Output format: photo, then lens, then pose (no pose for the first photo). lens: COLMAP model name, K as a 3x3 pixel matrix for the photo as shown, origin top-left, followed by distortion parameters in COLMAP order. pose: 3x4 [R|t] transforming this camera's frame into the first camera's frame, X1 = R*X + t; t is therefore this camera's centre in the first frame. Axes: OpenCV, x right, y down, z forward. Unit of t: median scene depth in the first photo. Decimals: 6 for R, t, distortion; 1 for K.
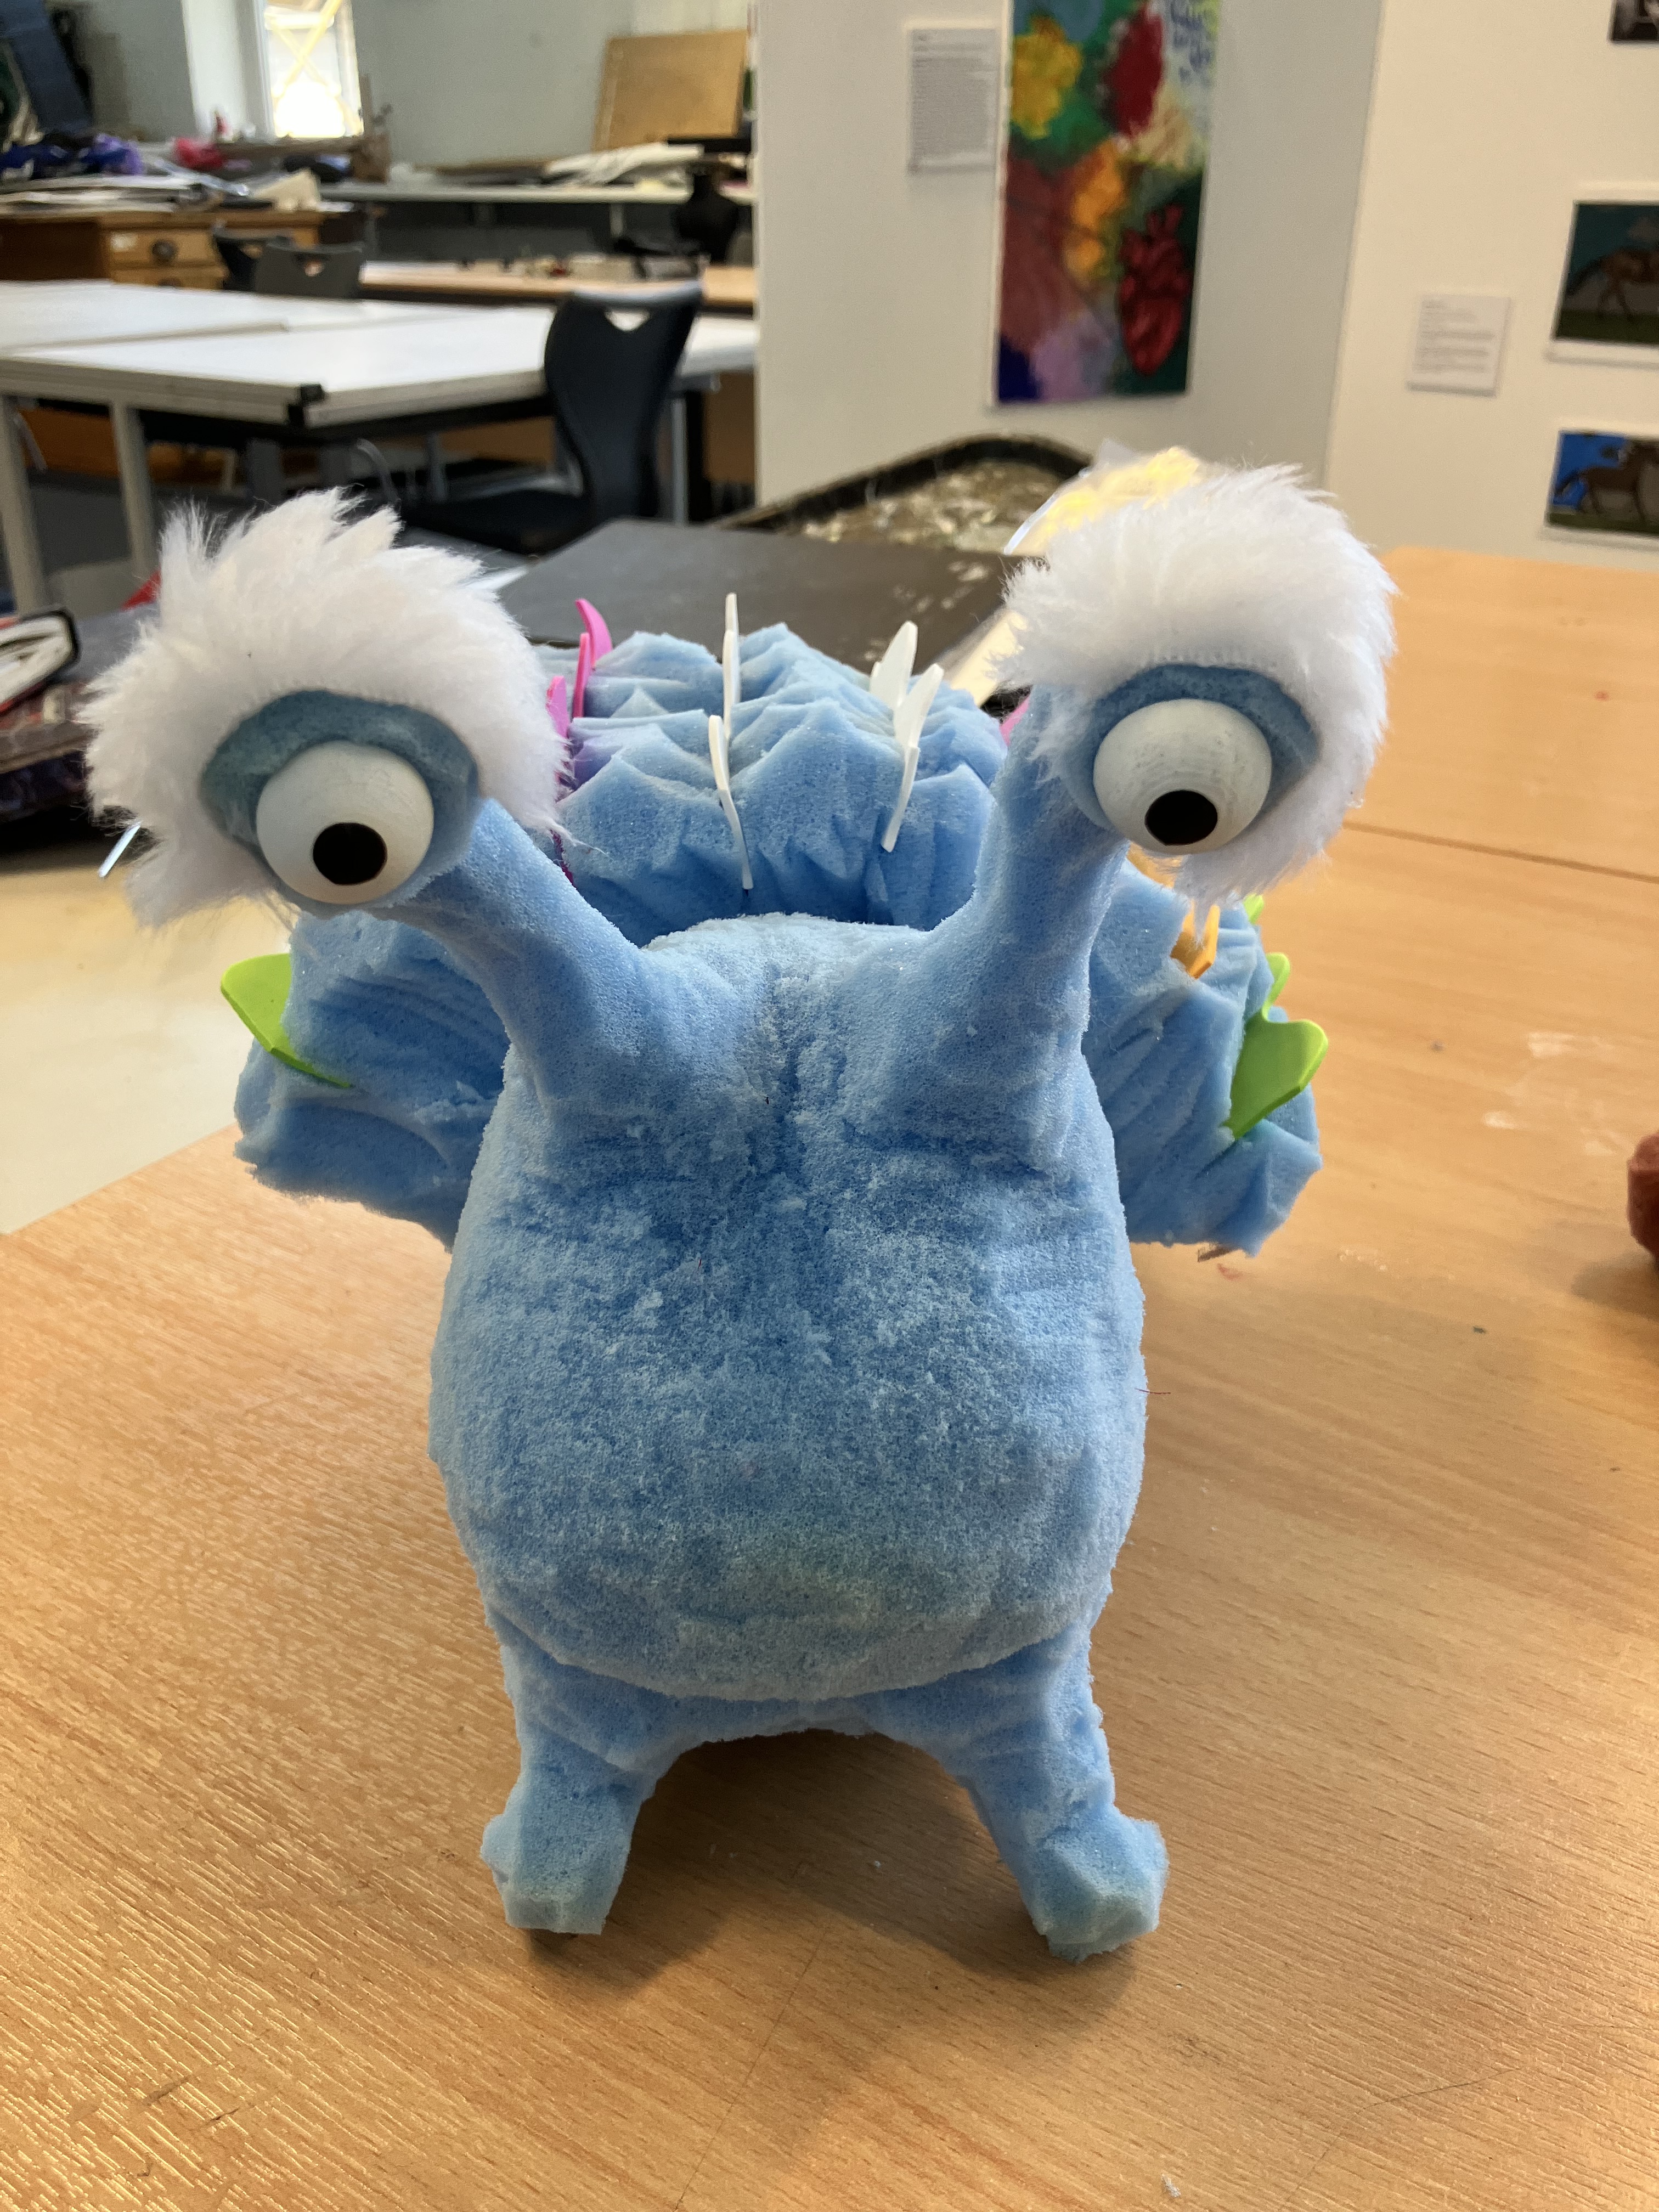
lens RADIAL K [[1776.7, 0, 829.5], [0, 1776.7, 1106.0], [0, 0, 1]] dist [0.024386, -0.003519]
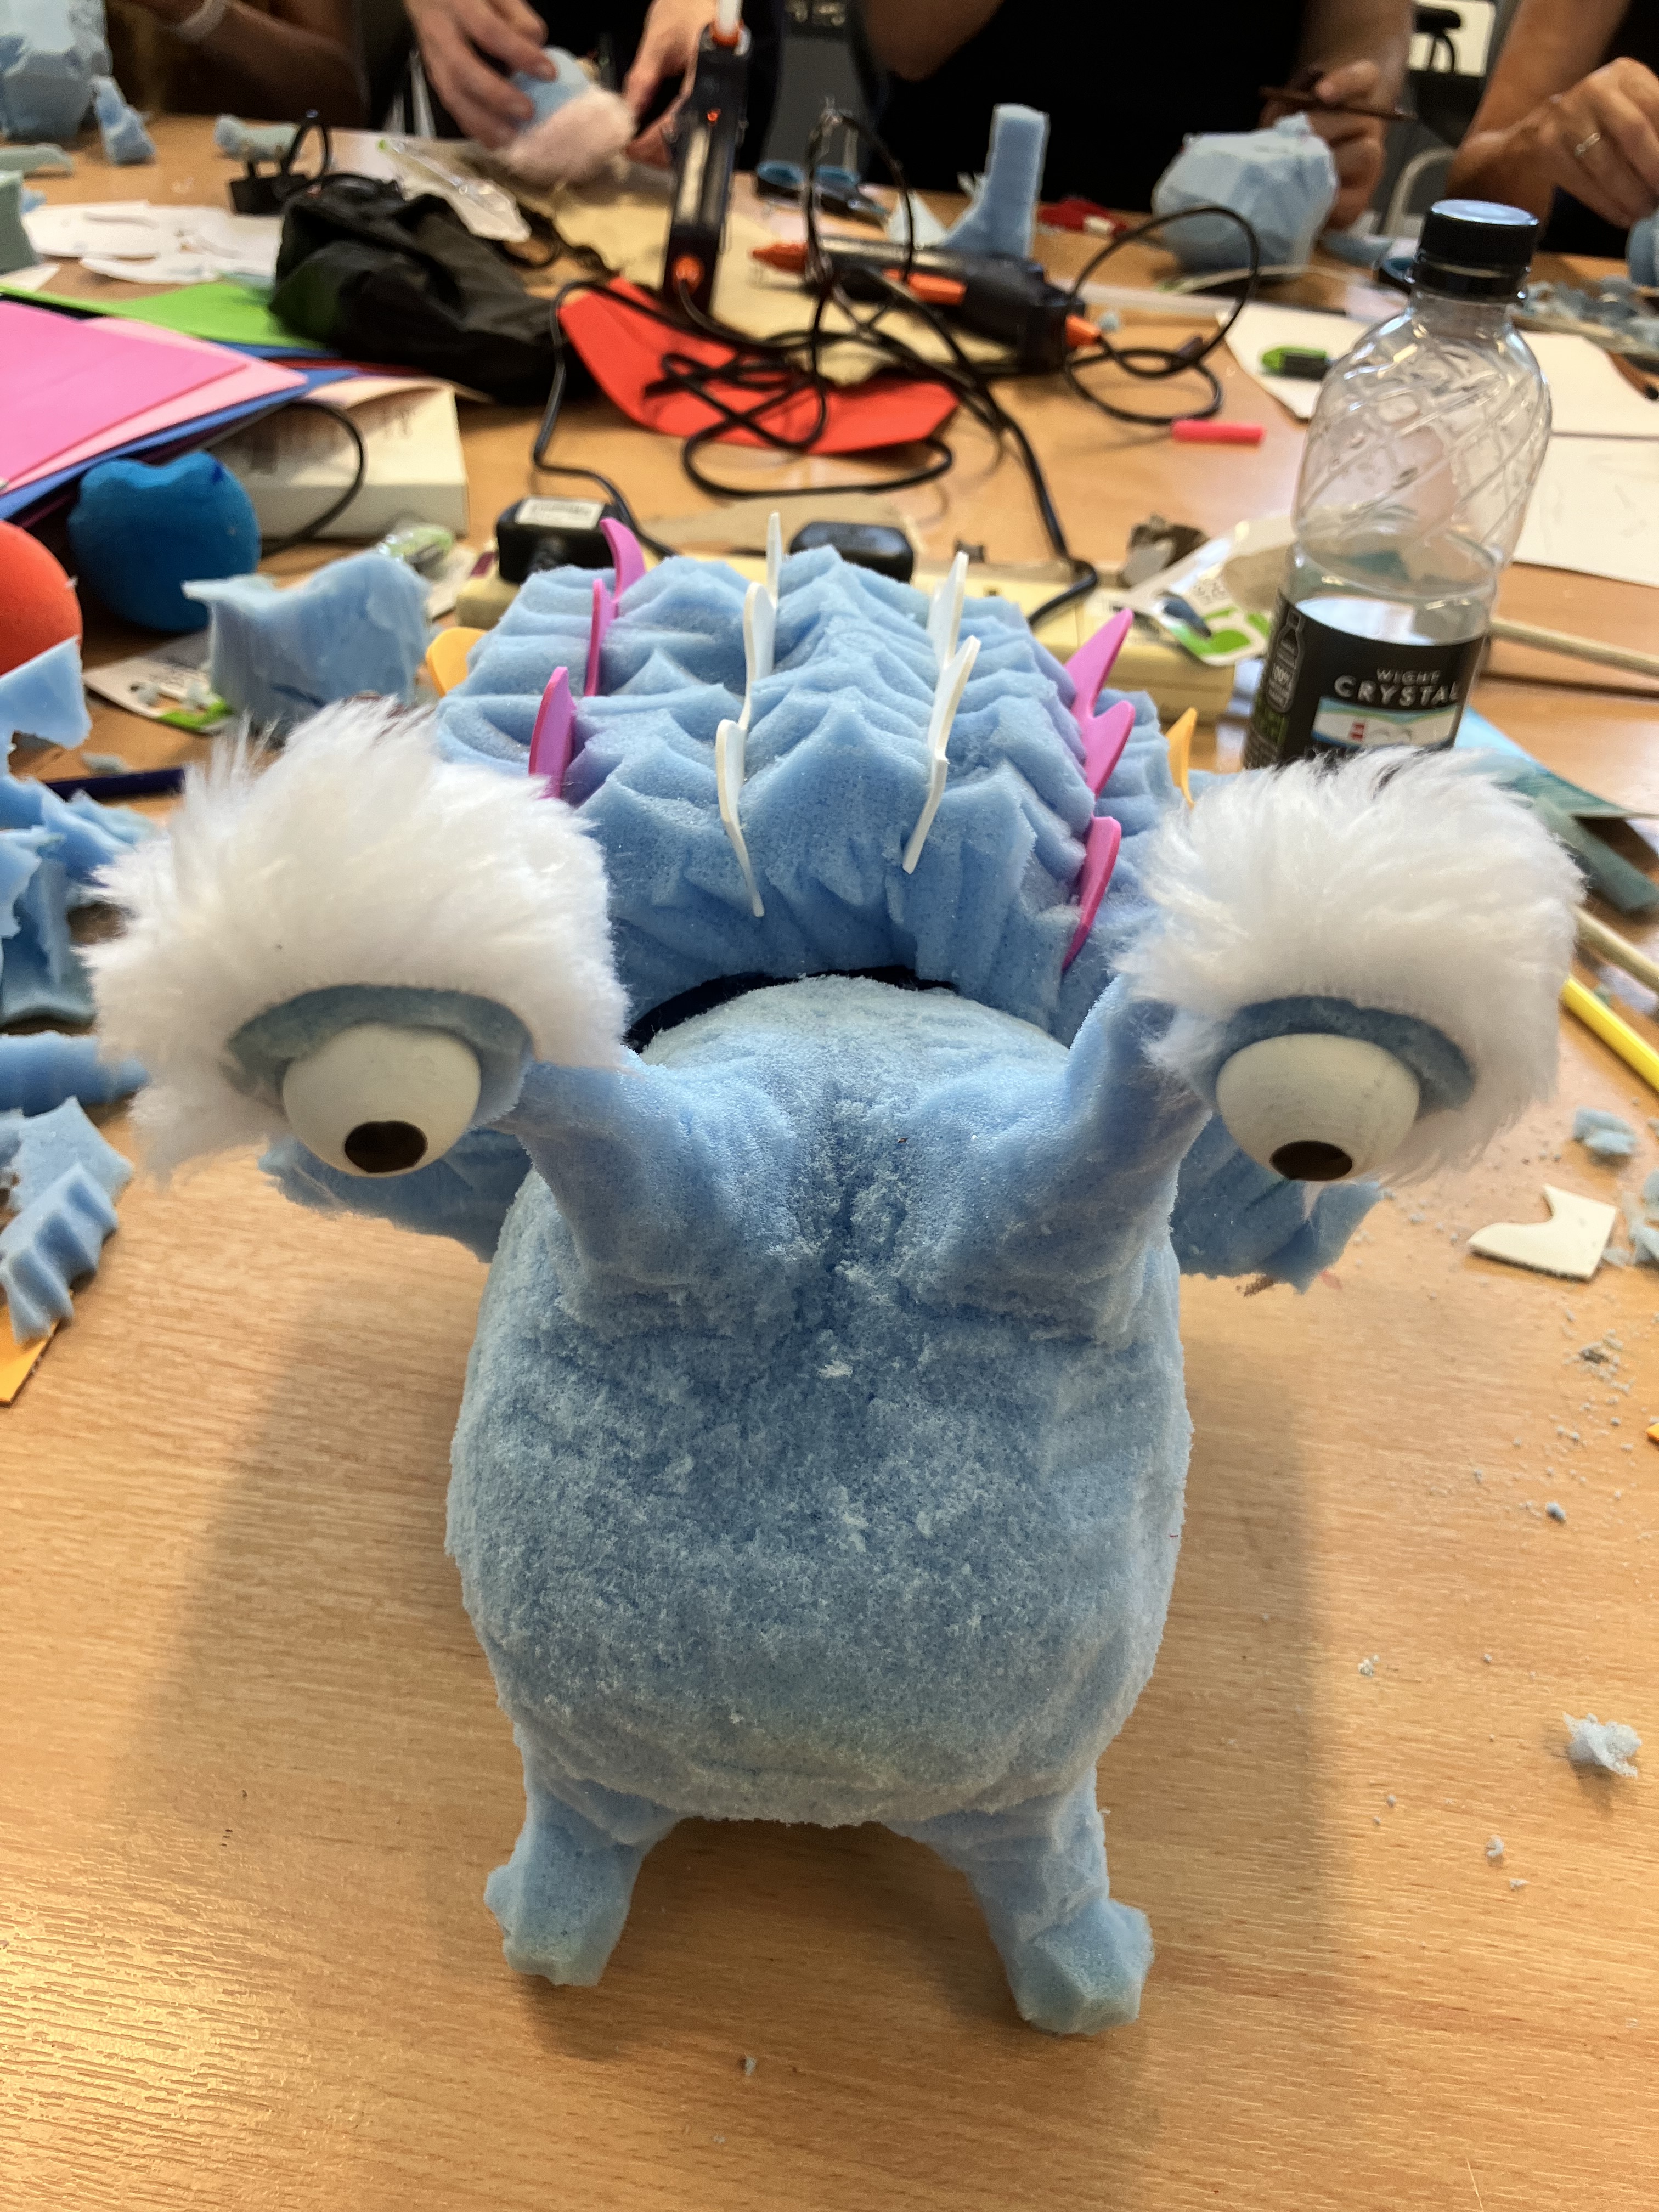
lens RADIAL K [[1786.8, 0, 817.5], [0, 1786.8, 1098.0], [0, 0, 1]] dist [0.008606, -0.008828]
pose [[0.997108, 0.075568, -0.008129, -0.034932], [-0.072745, 0.979864, 0.185943, -0.264714], [0.022017, -0.184814, 0.982527, 0.091486]]
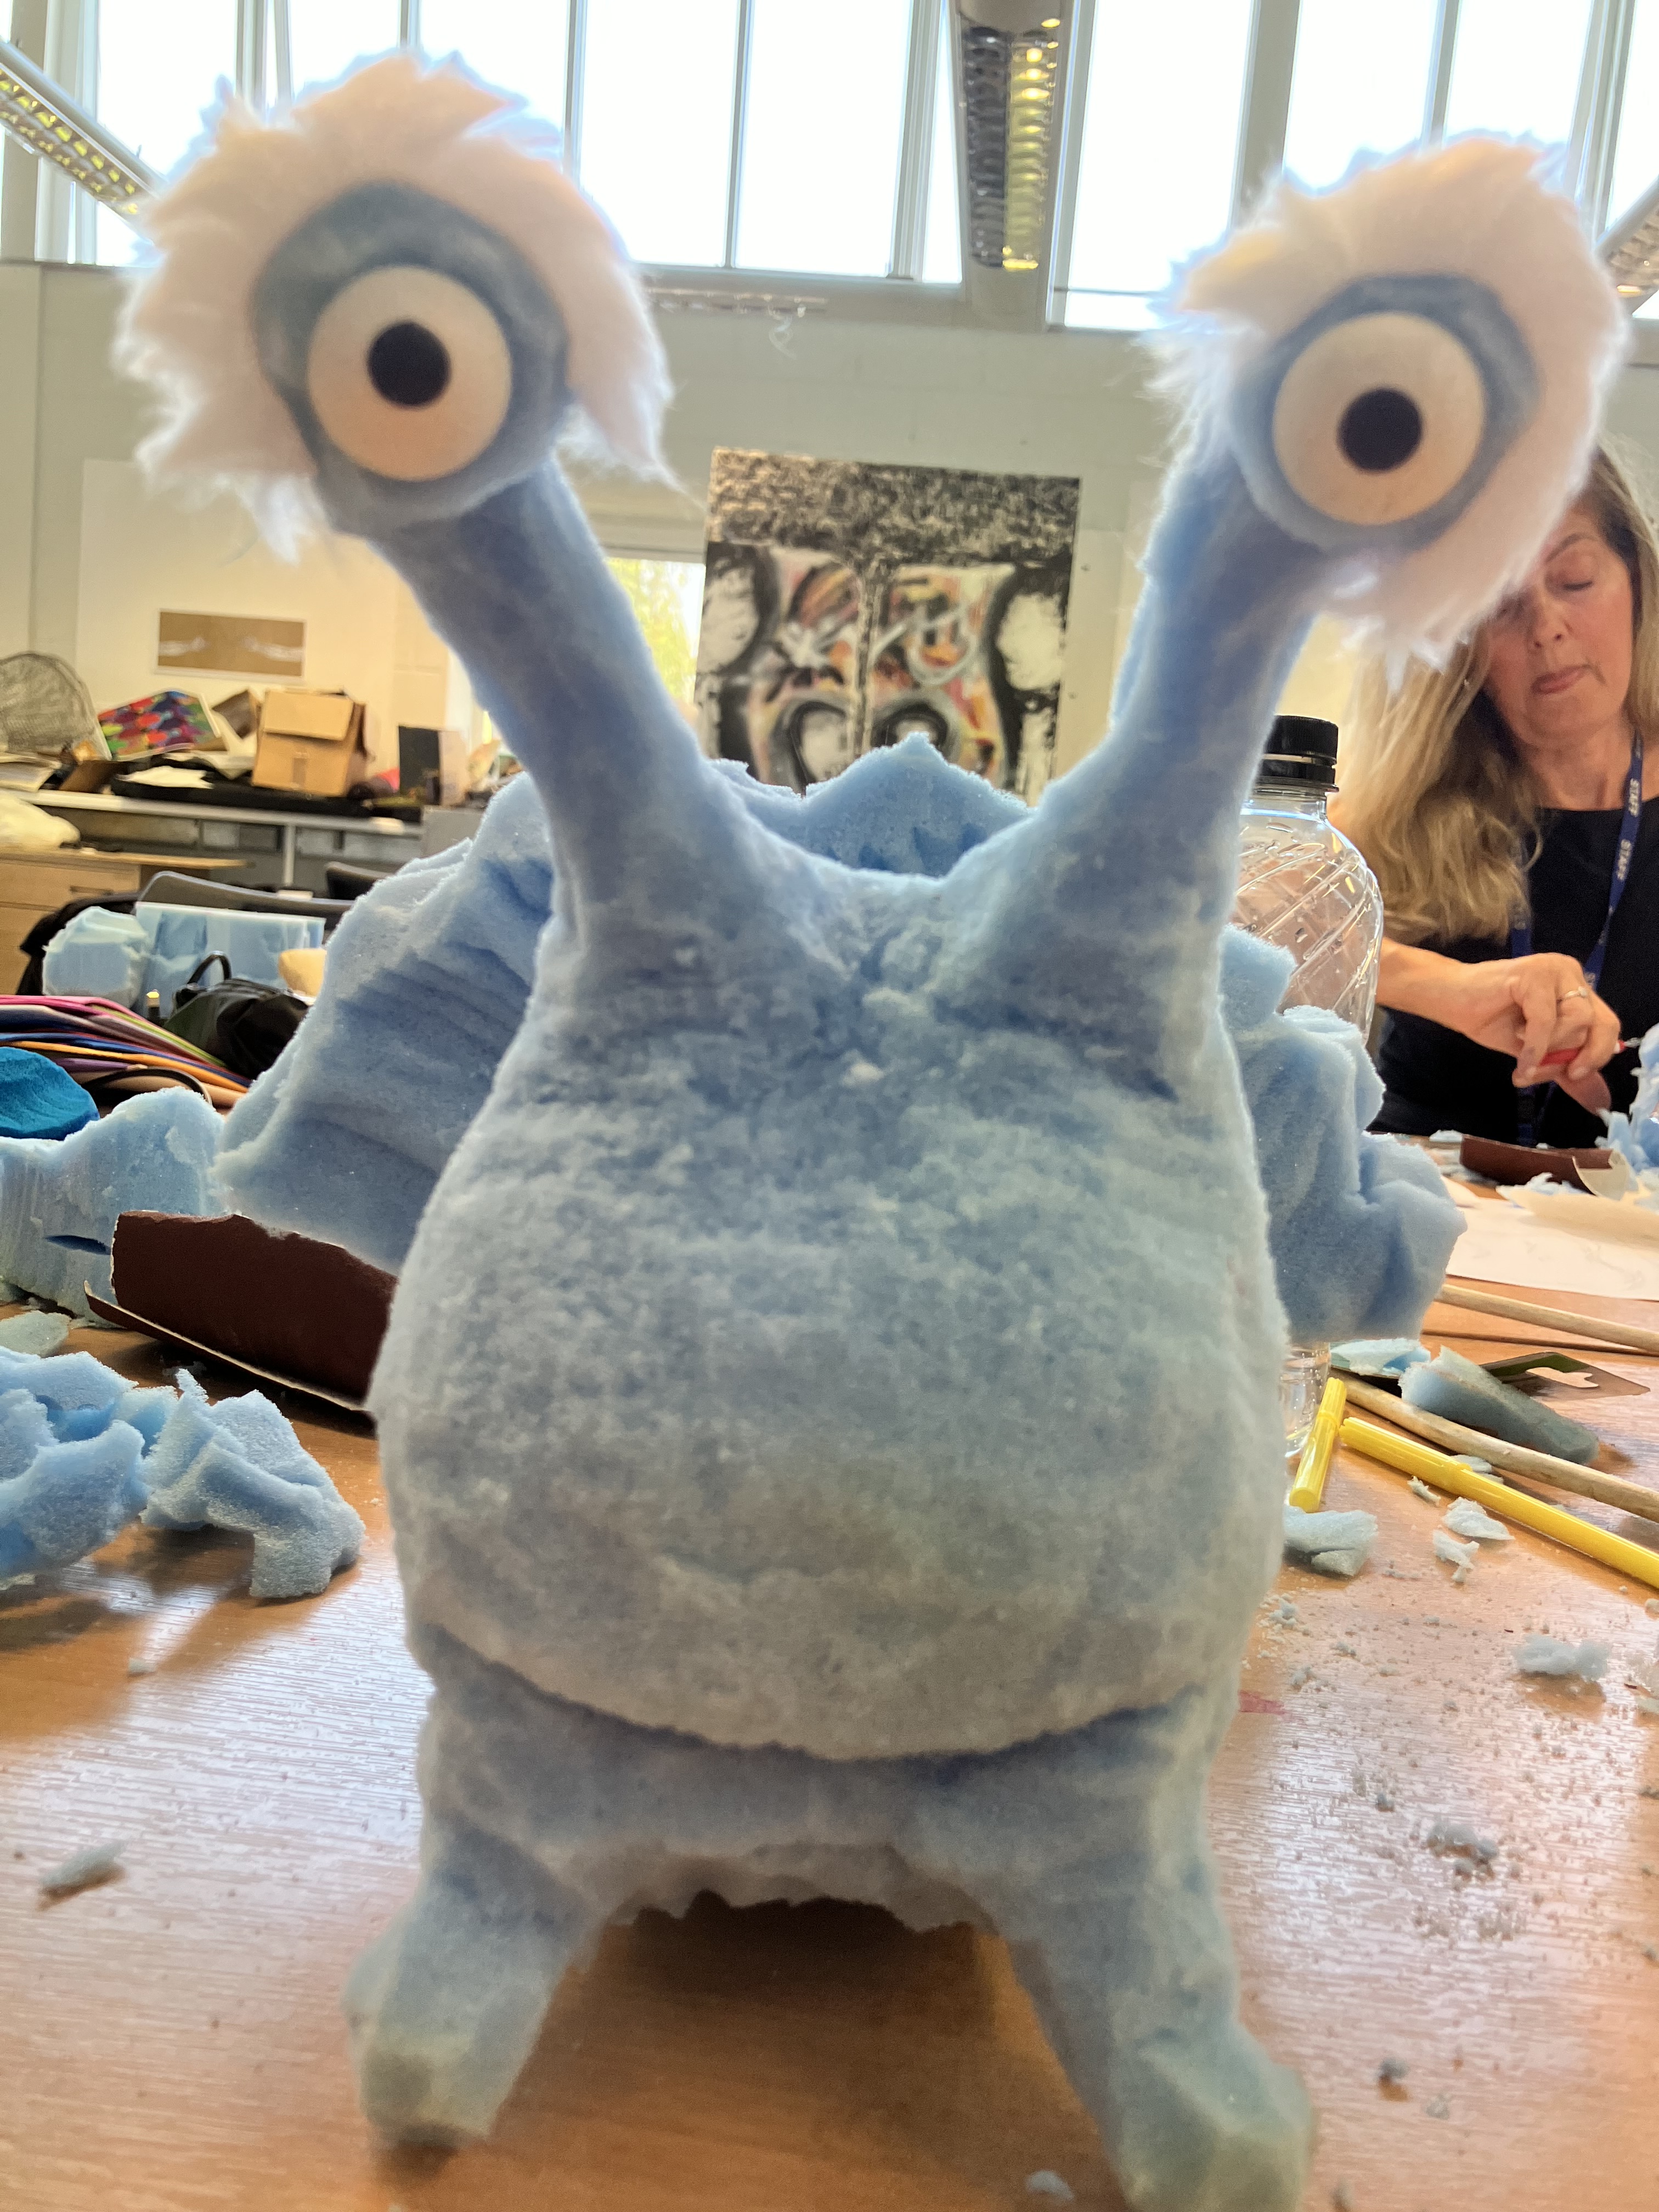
lens RADIAL K [[1786.8, 0, 817.5], [0, 1786.8, 1098.0], [0, 0, 1]] dist [0.008606, -0.008828]
pose [[0.995001, 0.083232, -0.055180, 0.003470], [-0.097279, 0.932704, -0.347276, 0.353779], [0.022562, 0.350908, 0.936138, 0.237182]]
